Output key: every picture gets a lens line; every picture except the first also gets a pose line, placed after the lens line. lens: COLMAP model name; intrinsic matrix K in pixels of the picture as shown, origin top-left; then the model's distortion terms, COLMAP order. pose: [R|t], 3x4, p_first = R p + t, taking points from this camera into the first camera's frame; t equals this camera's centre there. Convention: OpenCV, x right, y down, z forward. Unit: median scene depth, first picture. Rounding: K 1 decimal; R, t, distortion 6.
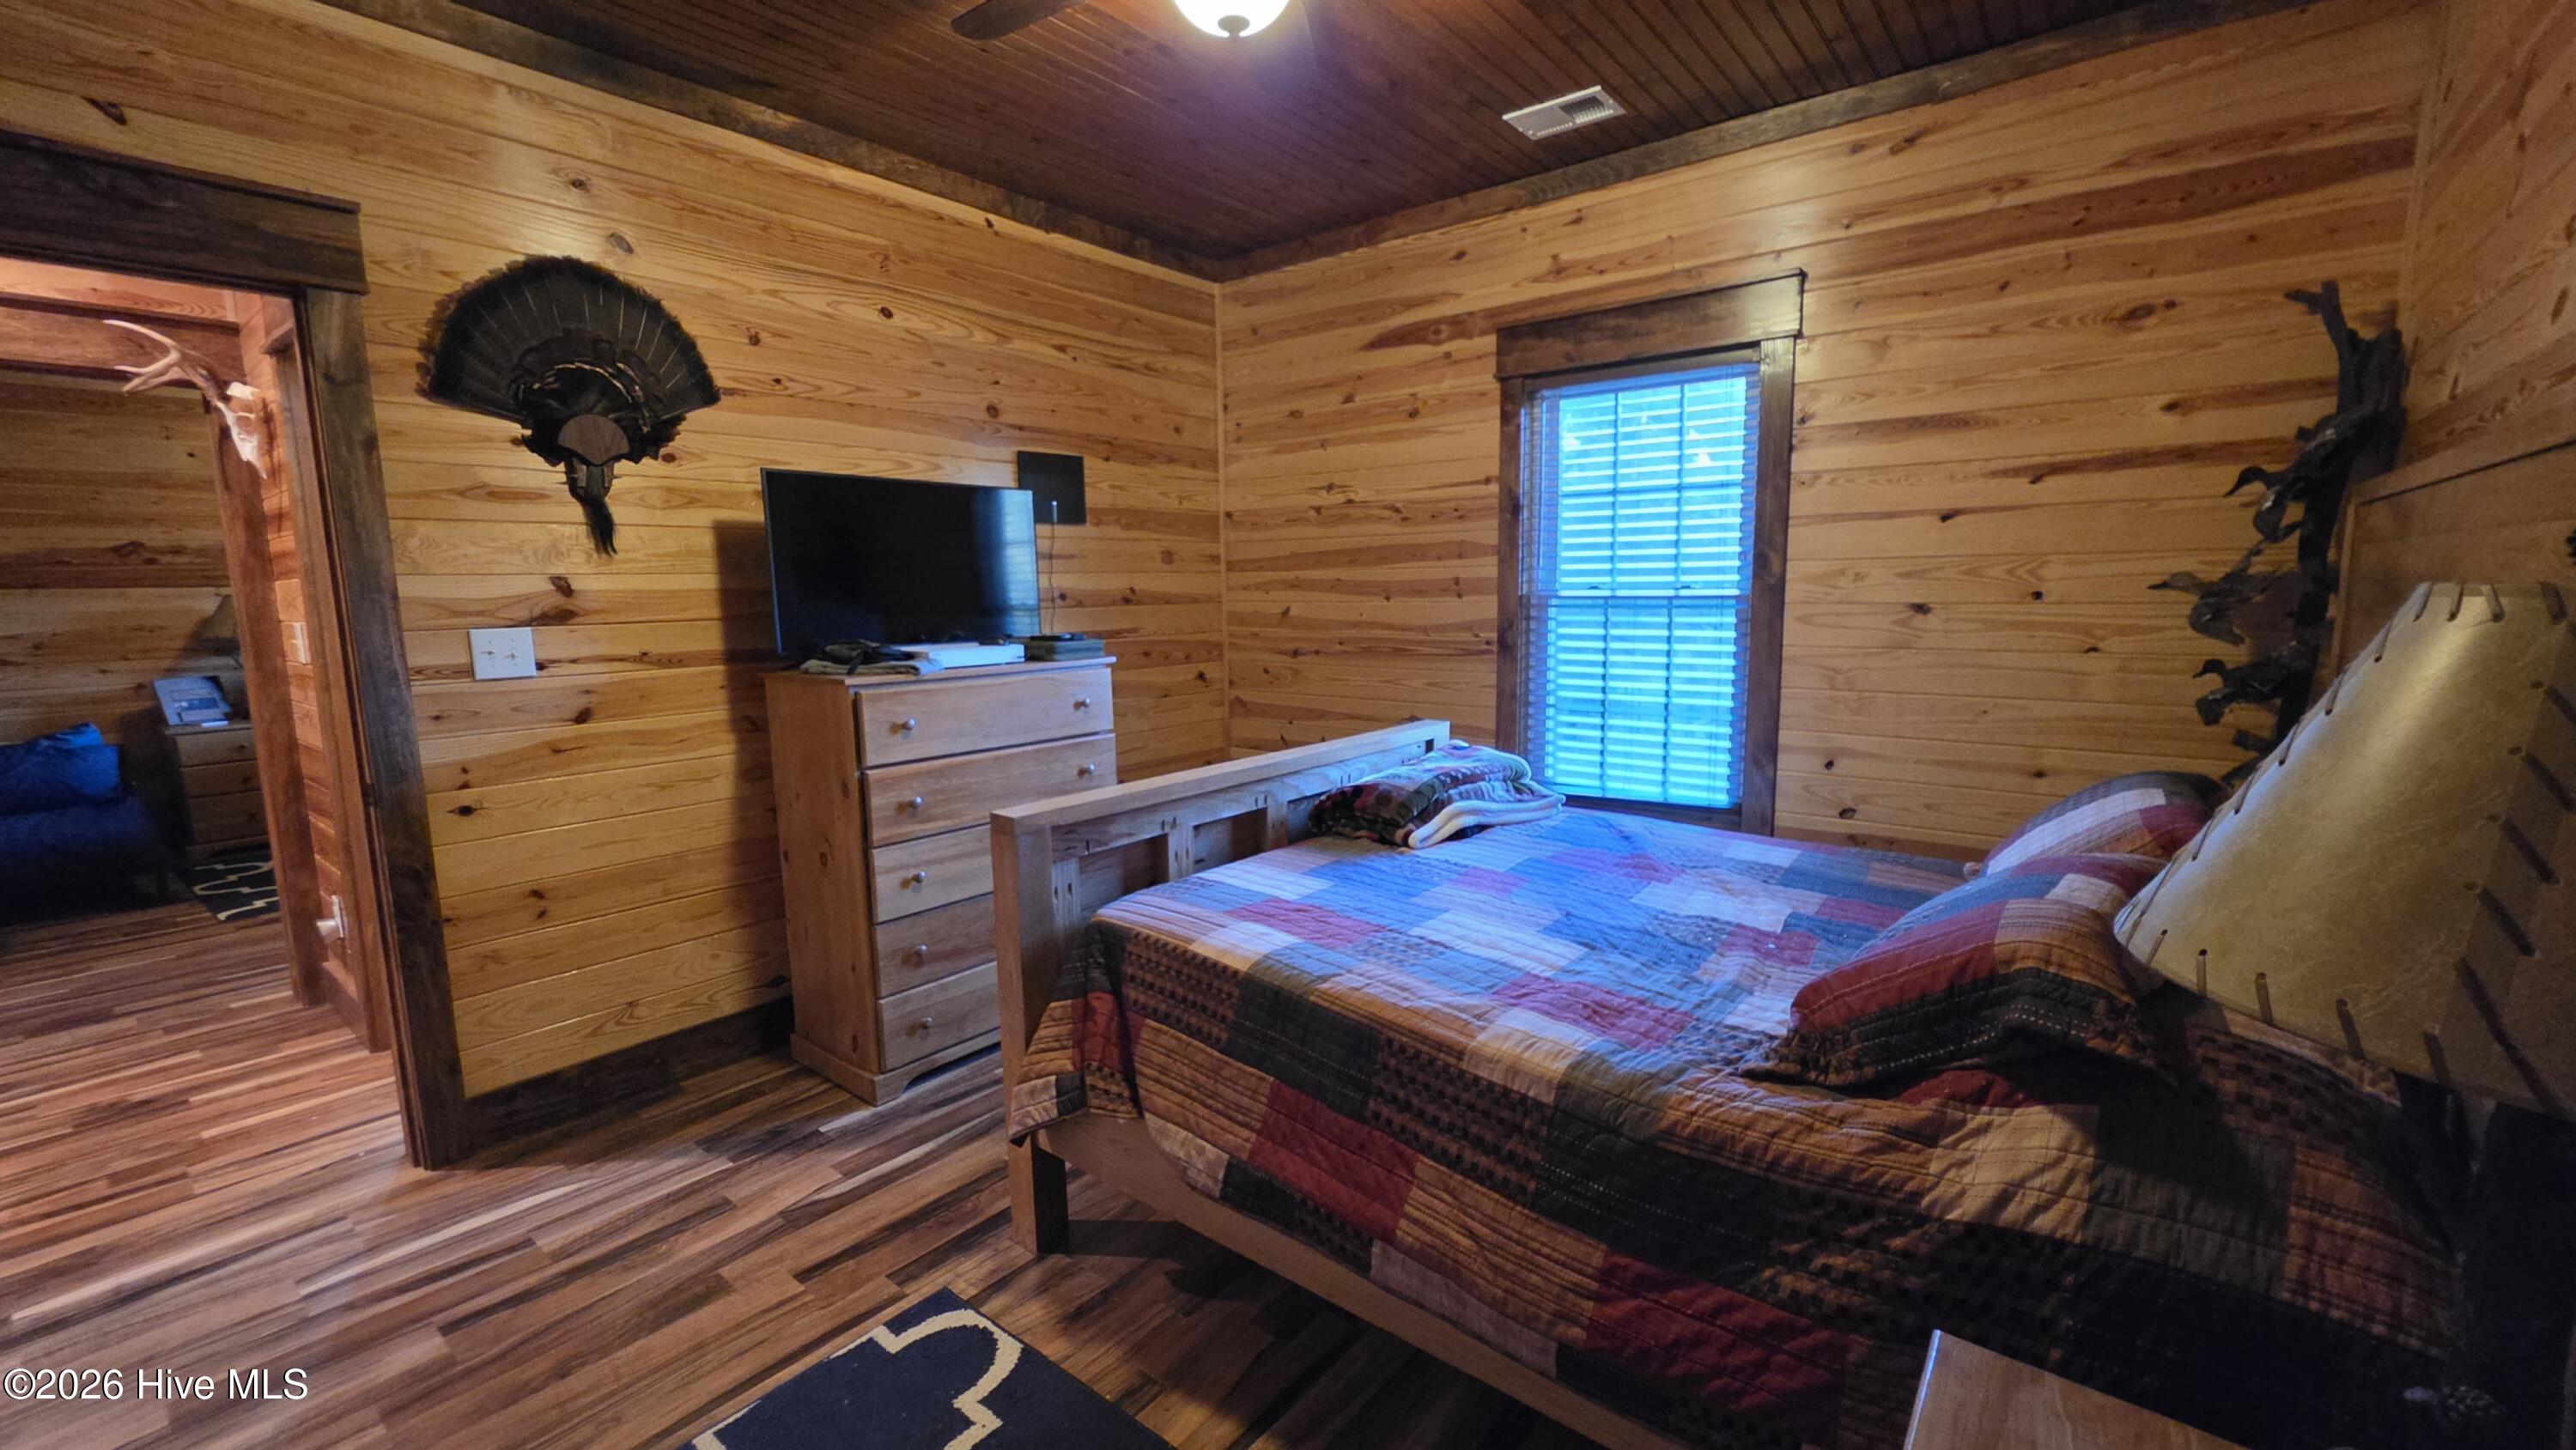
lens RADIAL K [[1030.4, 0, 1289.2], [0, 1030.4, 728.4], [0, 0, 1]] dist [-0.003992, 0.001025]
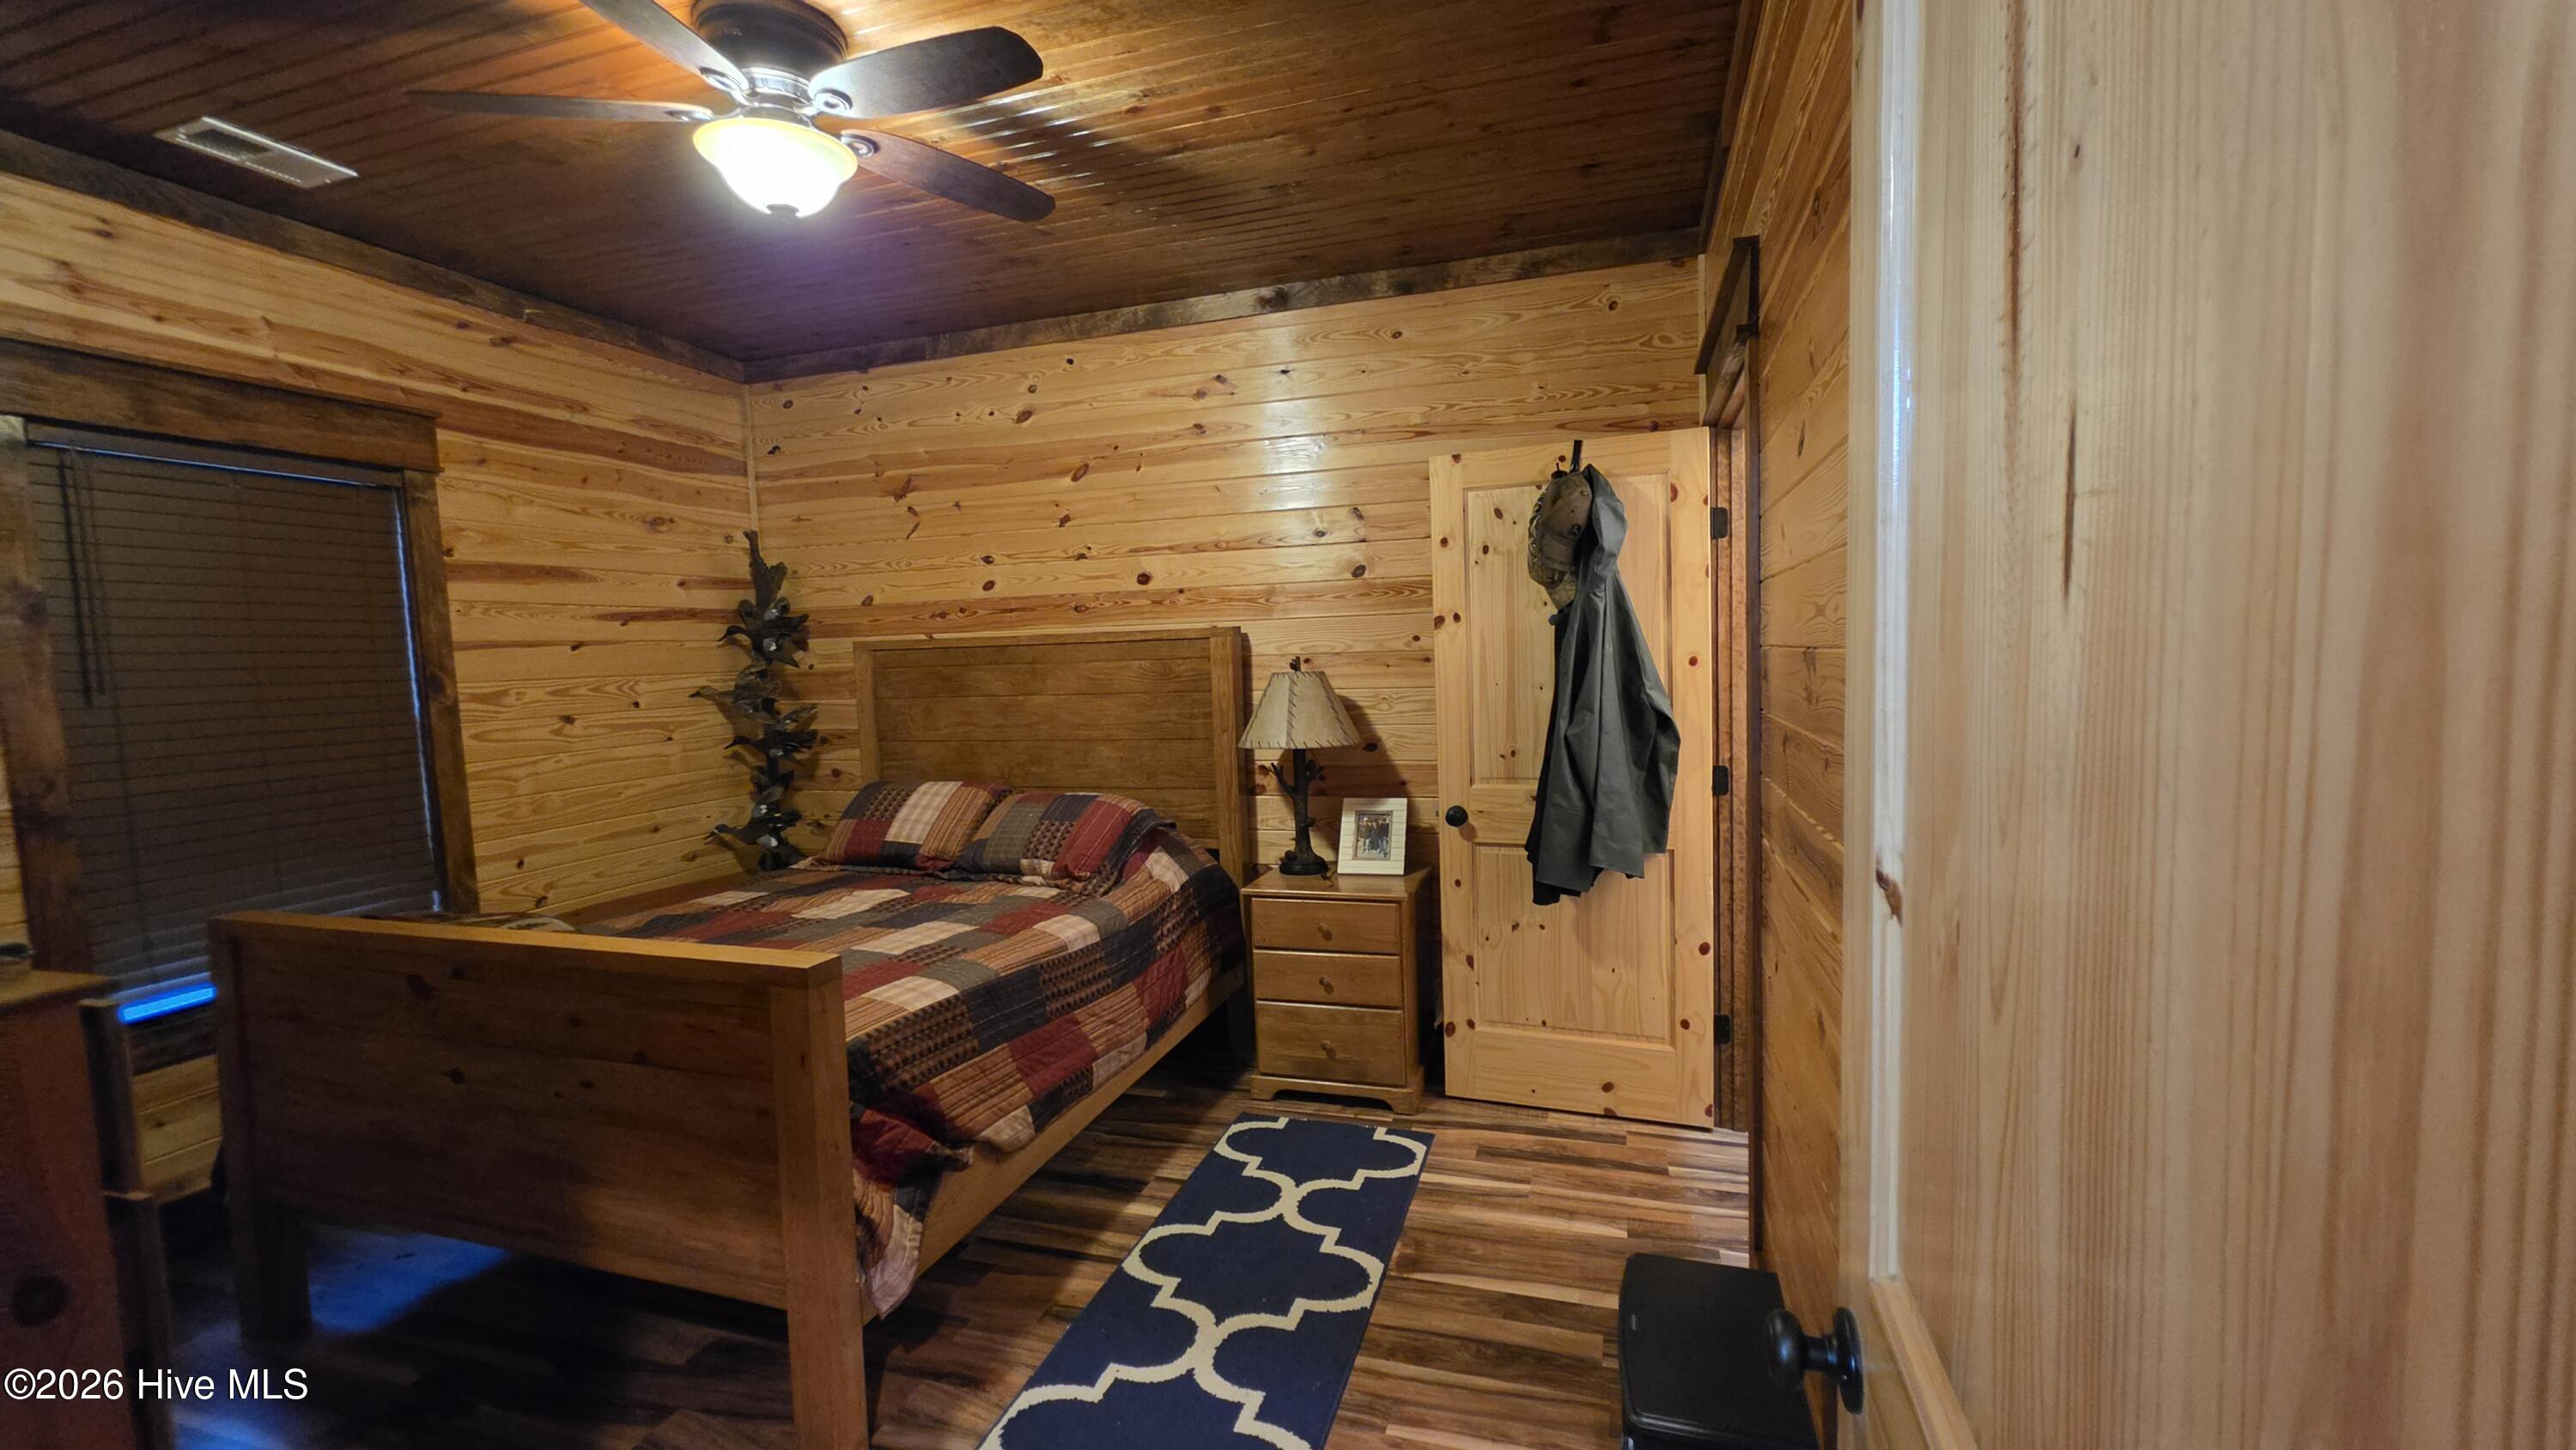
lens RADIAL K [[1030.4, 0, 1297.4], [0, 1030.4, 734.1], [0, 0, 1]] dist [-0.003992, 0.001025]
pose [[-0.362862, -0.049535, 0.930525, -0.978120], [0.168918, 0.978546, 0.117961, -0.110643], [-0.916405, 0.199986, -0.346709, 0.717313]]
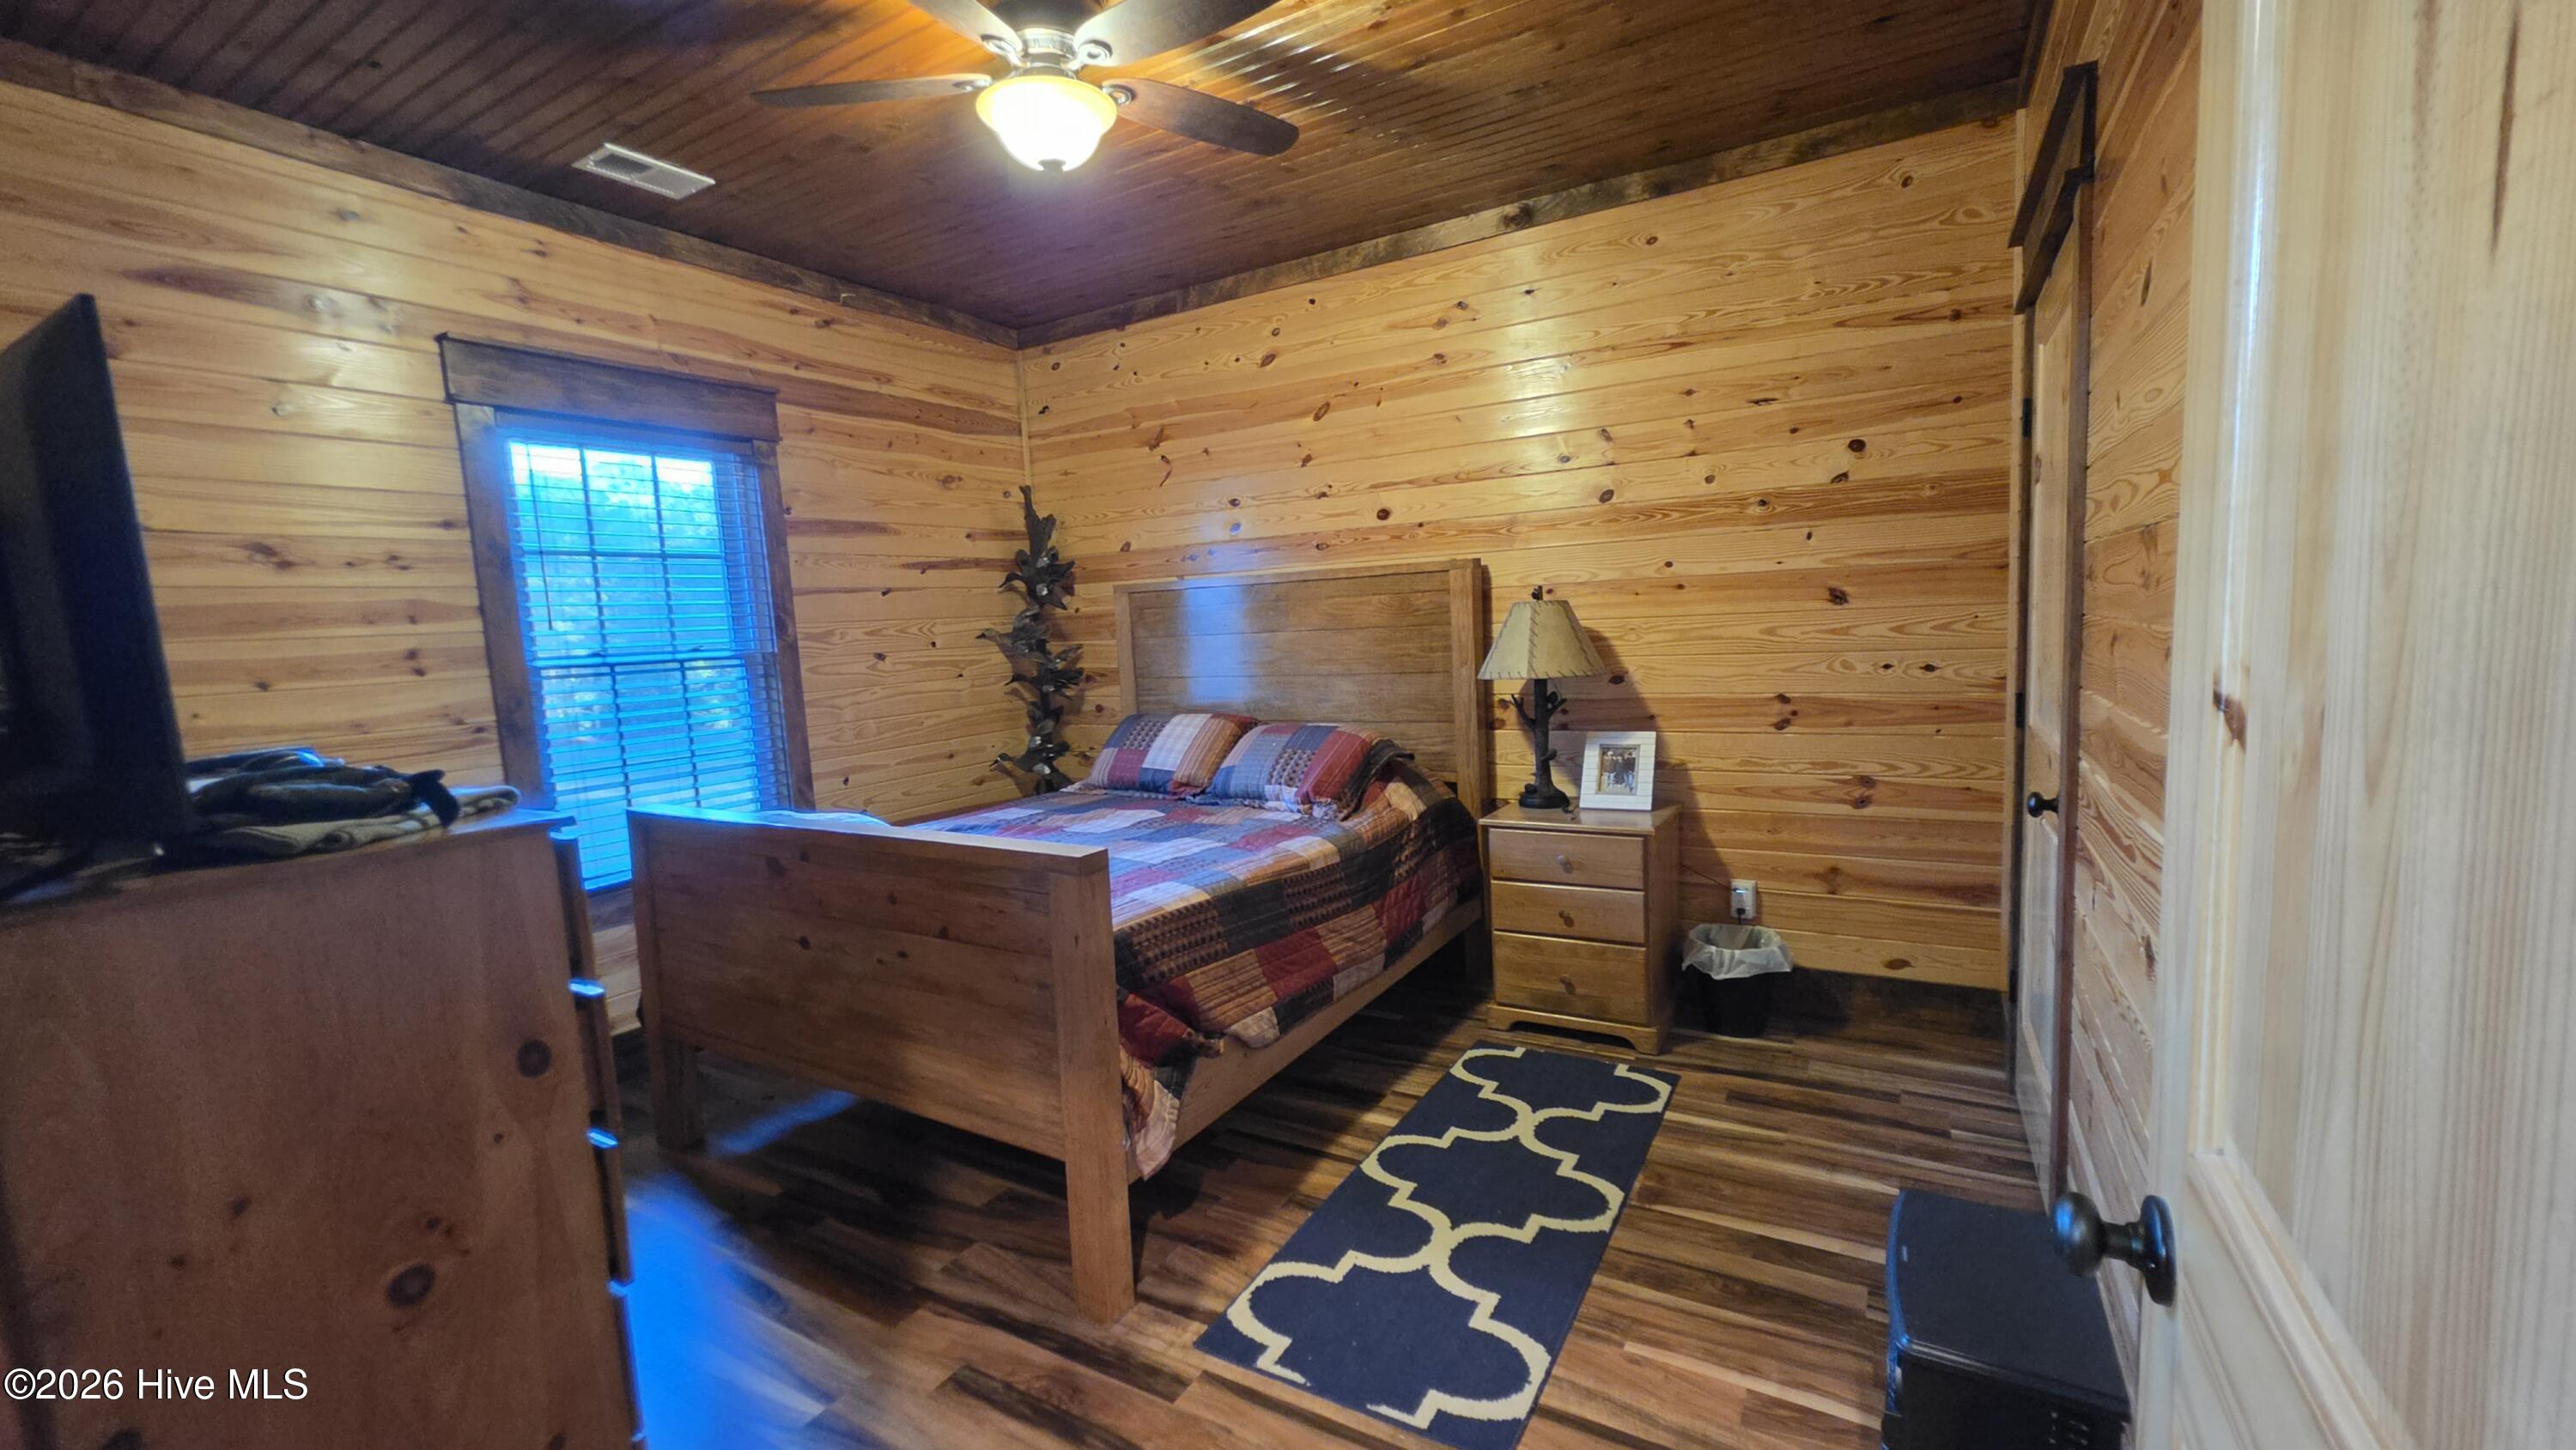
lens RADIAL K [[1030.4, 0, 1295.3], [0, 1030.4, 736.0], [0, 0, 1]] dist [-0.003992, 0.001025]
pose [[-0.140401, -0.090215, 0.985976, -0.988015], [0.190452, 0.974782, 0.116311, -0.075874], [-0.971605, 0.204112, -0.119679, 0.729039]]
